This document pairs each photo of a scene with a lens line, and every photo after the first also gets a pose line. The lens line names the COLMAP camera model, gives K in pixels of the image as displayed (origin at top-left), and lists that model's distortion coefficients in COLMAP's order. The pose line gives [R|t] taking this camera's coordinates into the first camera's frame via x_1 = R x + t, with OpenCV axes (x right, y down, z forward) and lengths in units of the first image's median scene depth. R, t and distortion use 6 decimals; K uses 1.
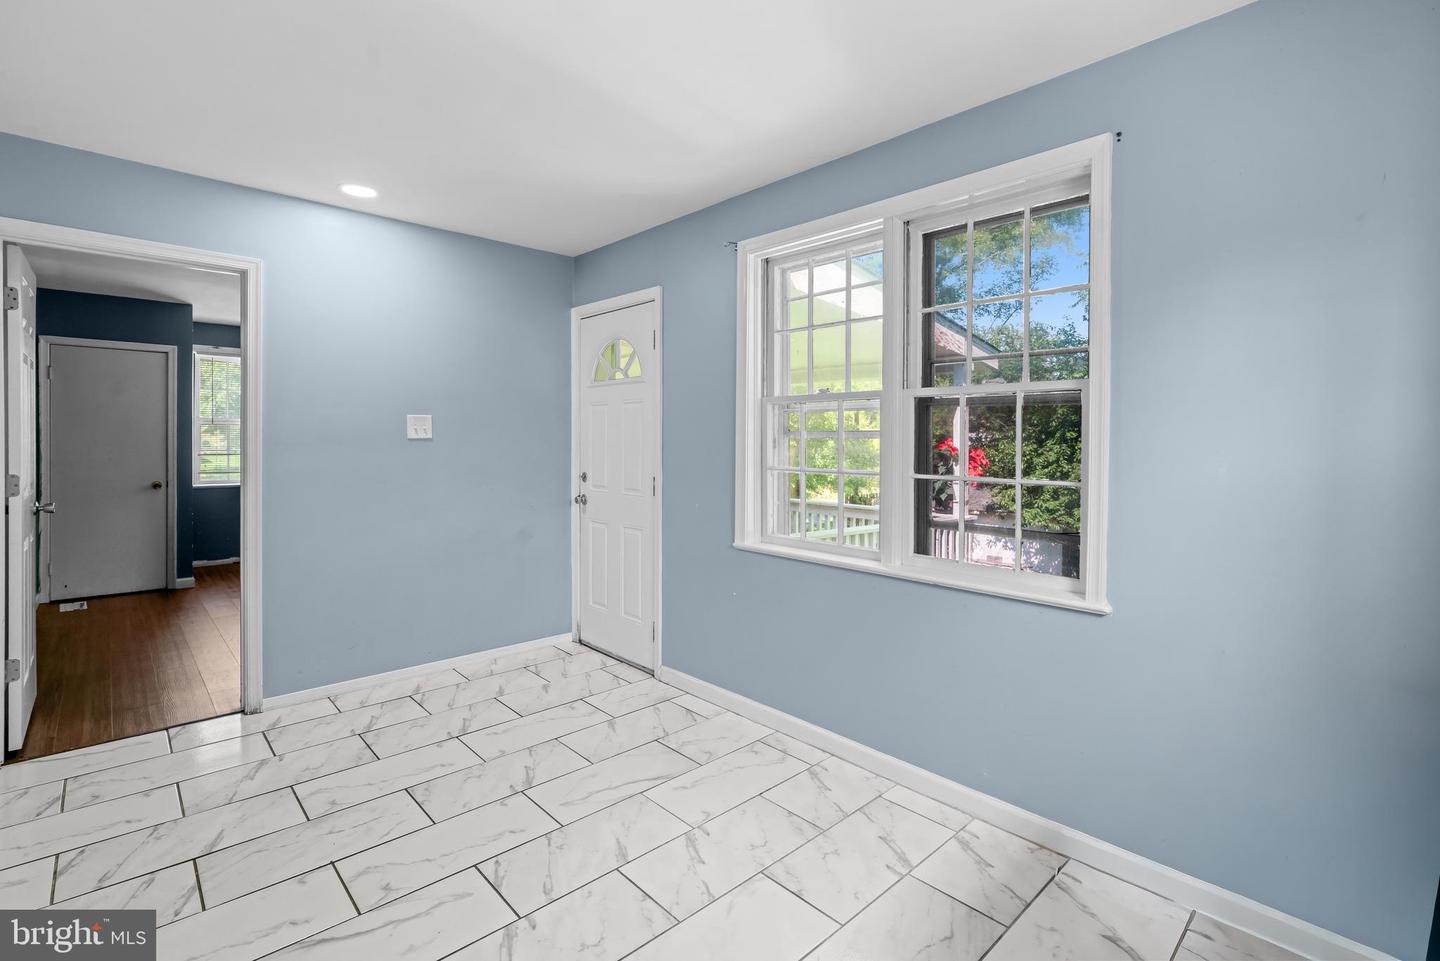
lens RADIAL K [[657.4, 0, 721.6], [0, 657.4, 442.5], [0, 0, 1]] dist [-0.010130, 0.000451]
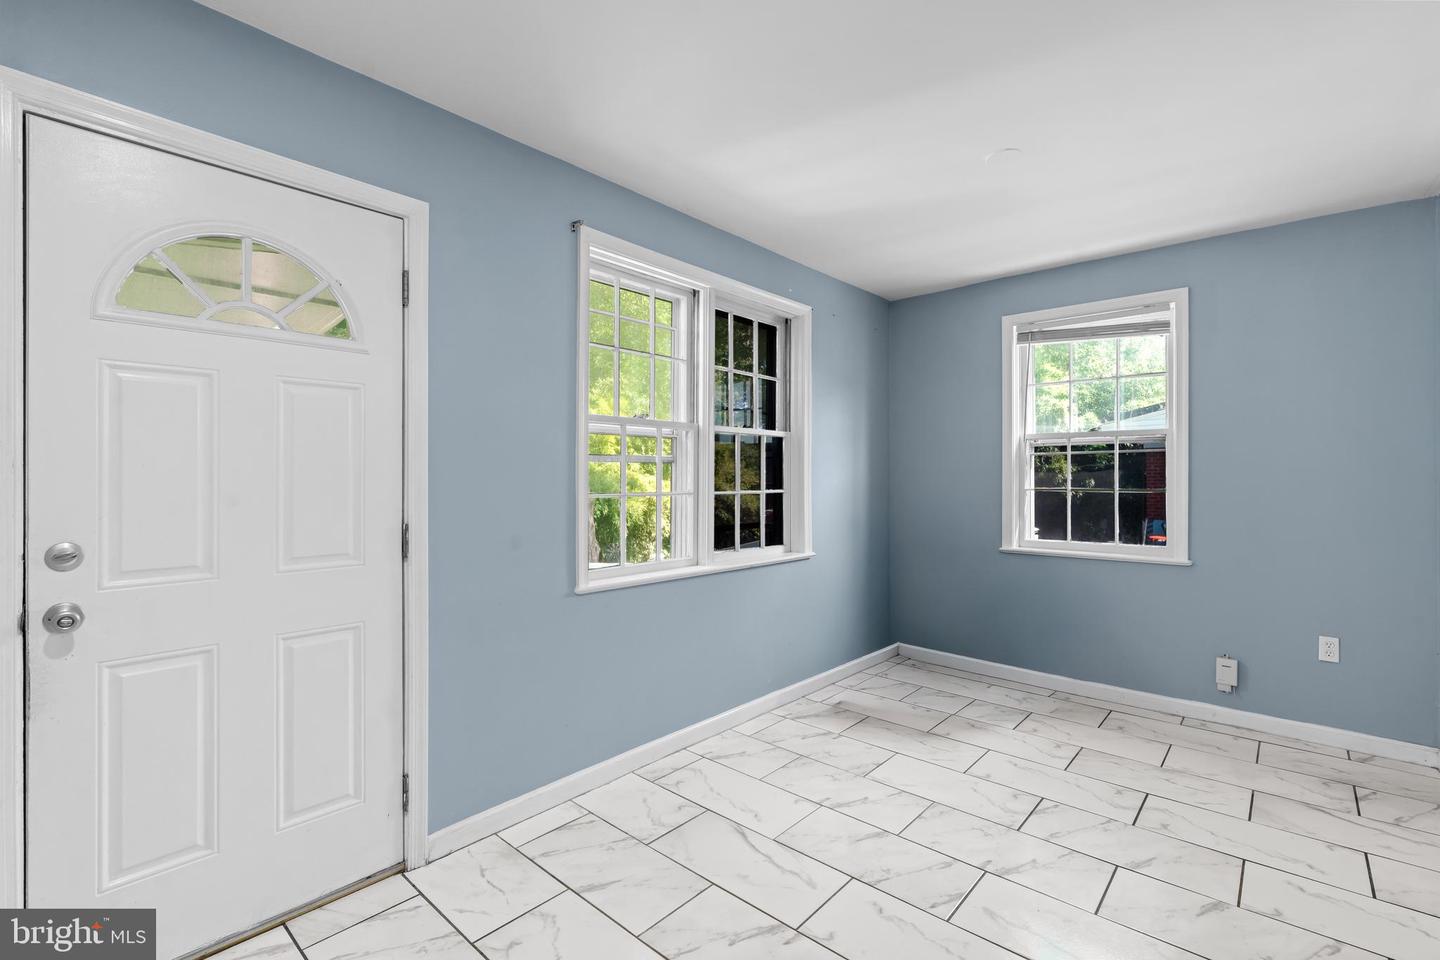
lens RADIAL K [[657.4, 0, 719.3], [0, 657.4, 472.9], [0, 0, 1]] dist [-0.010130, 0.000451]
pose [[-0.093910, -0.001360, 0.995580, -0.962394], [0.002025, 0.999997, 0.001557, 0.009079], [-0.995579, 0.002162, -0.093907, 1.069325]]
